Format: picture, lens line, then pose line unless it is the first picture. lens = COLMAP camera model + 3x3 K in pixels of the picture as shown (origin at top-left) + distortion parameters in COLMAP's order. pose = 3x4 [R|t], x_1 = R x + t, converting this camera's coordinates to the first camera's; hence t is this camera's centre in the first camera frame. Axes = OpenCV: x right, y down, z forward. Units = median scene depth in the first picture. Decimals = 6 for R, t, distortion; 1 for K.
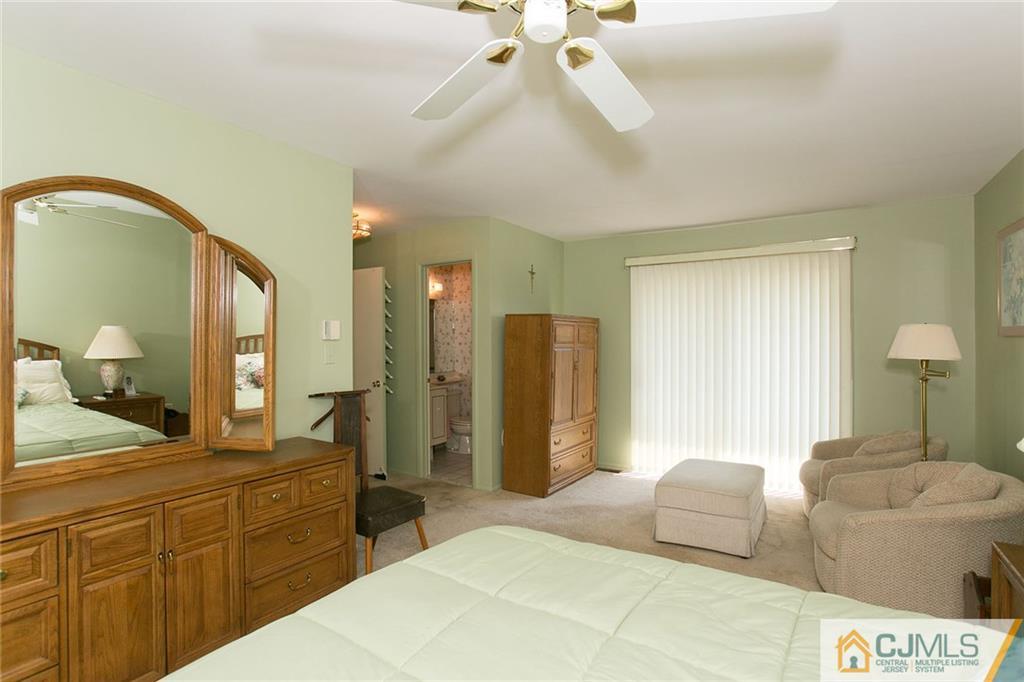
lens RADIAL K [[496.6, 0, 512.0], [0, 496.6, 341.8], [0, 0, 1]] dist [-0.001080, 0.000074]
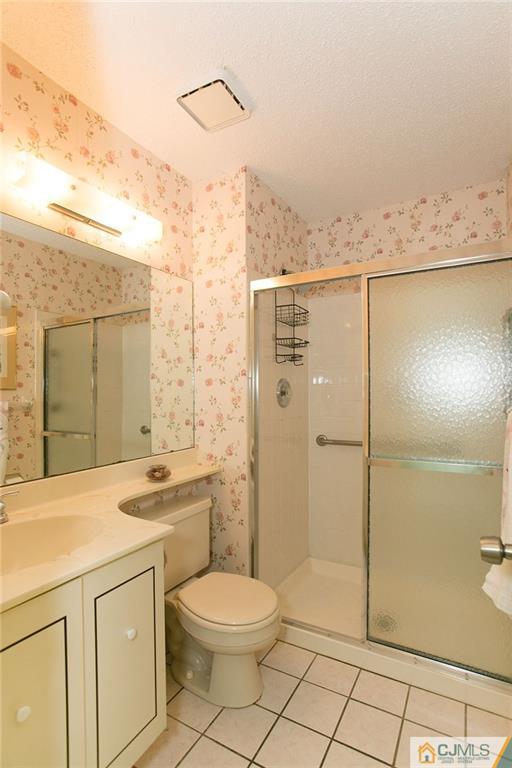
lens RADIAL K [[372.5, 0, 258.2], [0, 372.5, 388.3], [0, 0, 1]] dist [-0.001080, 0.000074]
pose [[0.998754, 0.001977, 0.049867, -0.078169], [-0.001258, 0.999895, -0.014447, 0.013300], [-0.049890, 0.014367, 0.998651, 0.681685]]
